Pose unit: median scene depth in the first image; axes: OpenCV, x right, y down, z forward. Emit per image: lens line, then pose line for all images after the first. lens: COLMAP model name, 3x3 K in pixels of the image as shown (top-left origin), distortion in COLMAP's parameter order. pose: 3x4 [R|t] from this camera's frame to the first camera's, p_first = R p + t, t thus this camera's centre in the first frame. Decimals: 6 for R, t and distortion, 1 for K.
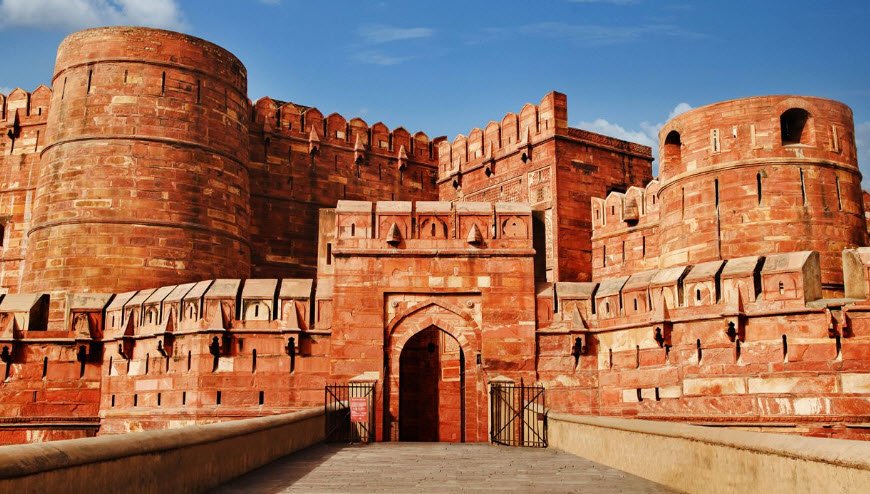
lens RADIAL K [[1047.1, 0, 435.0], [0, 1047.1, 247.0], [0, 0, 1]] dist [0.012690, 0.030324]
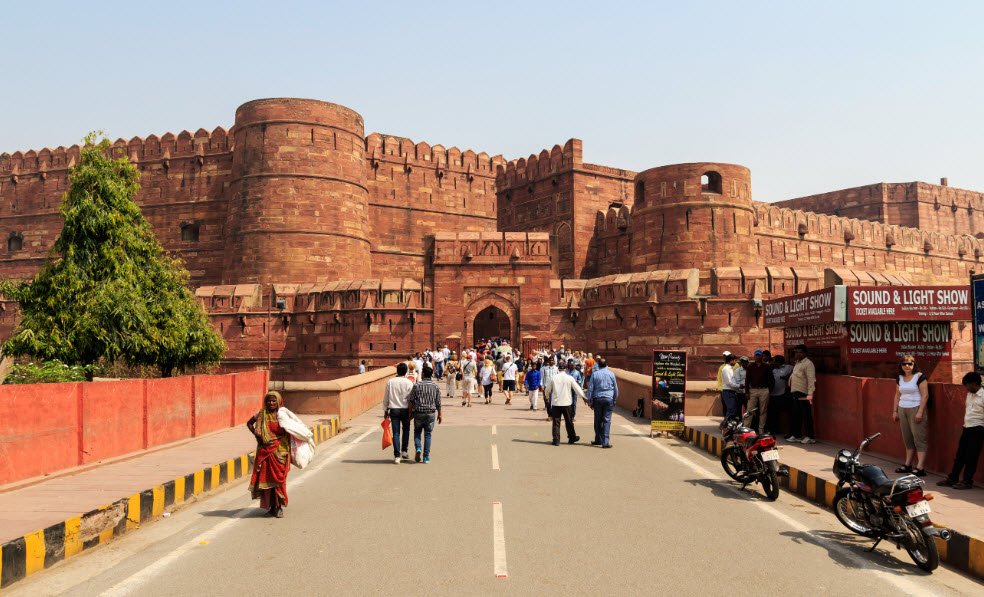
lens RADIAL K [[1048.5, 0, 492.0], [0, 1048.5, 298.5], [0, 0, 1]] dist [-0.001634, -0.001209]
pose [[0.999965, -0.005442, -0.006335, 0.006730], [0.006114, 0.993753, 0.111430, -0.095046], [0.005689, -0.111465, 0.993752, -0.533384]]
